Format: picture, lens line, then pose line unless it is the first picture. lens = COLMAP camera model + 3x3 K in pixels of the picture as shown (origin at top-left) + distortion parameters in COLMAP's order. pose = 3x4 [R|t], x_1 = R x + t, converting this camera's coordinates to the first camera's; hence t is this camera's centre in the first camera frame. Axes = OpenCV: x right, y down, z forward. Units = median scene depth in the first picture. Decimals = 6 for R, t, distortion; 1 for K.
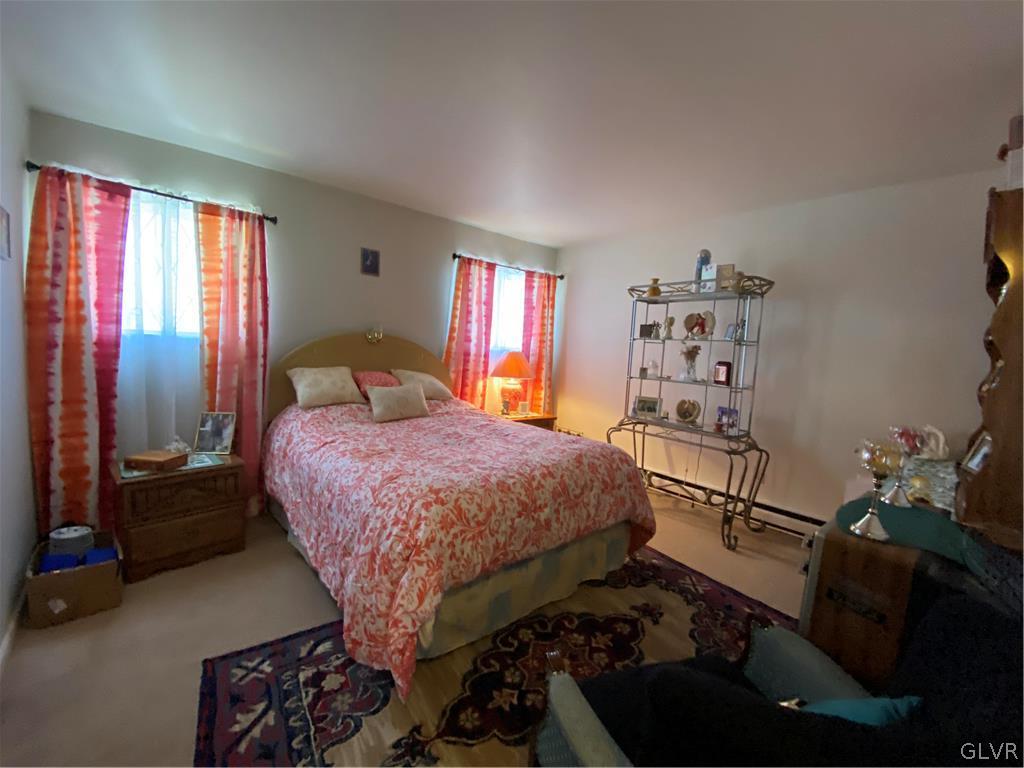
lens RADIAL K [[431.9, 0, 512.0], [0, 431.9, 384.0], [0, 0, 1]] dist [0.039220, -0.000251]
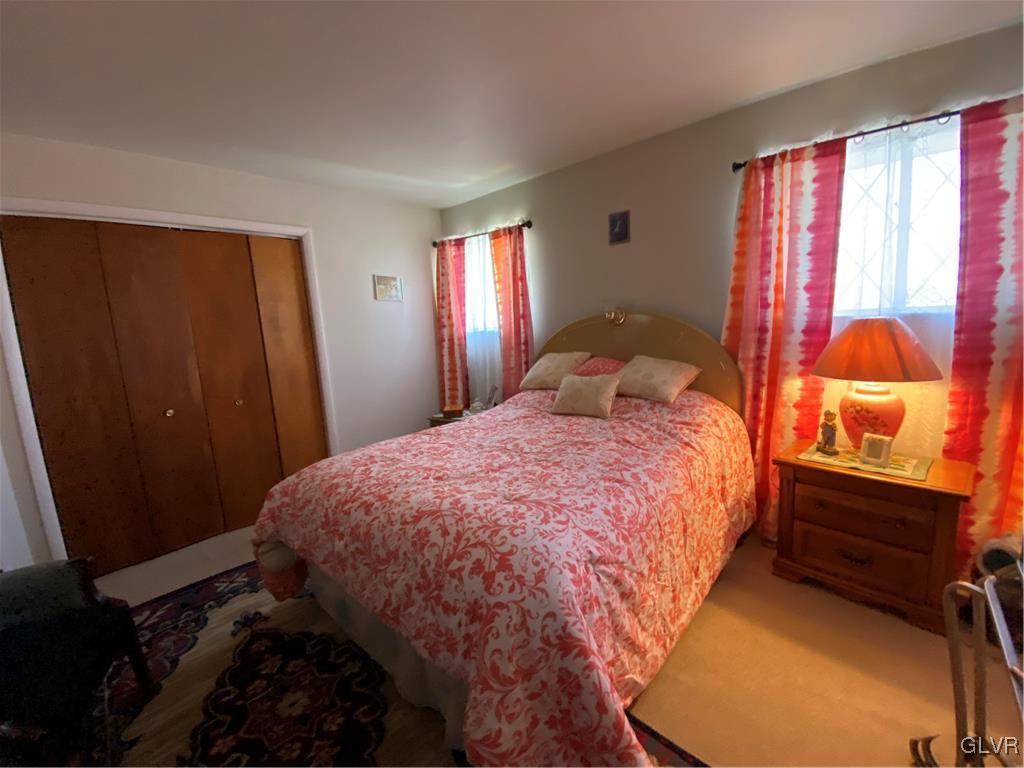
lens RADIAL K [[405.7, 0, 514.2], [0, 405.7, 396.7], [0, 0, 1]] dist [-0.000473, -0.000075]
pose [[0.138135, 0.119434, -0.983186, 0.563384], [-0.030431, 0.992746, 0.116320, -0.046489], [0.989946, 0.013852, 0.140768, 0.834610]]
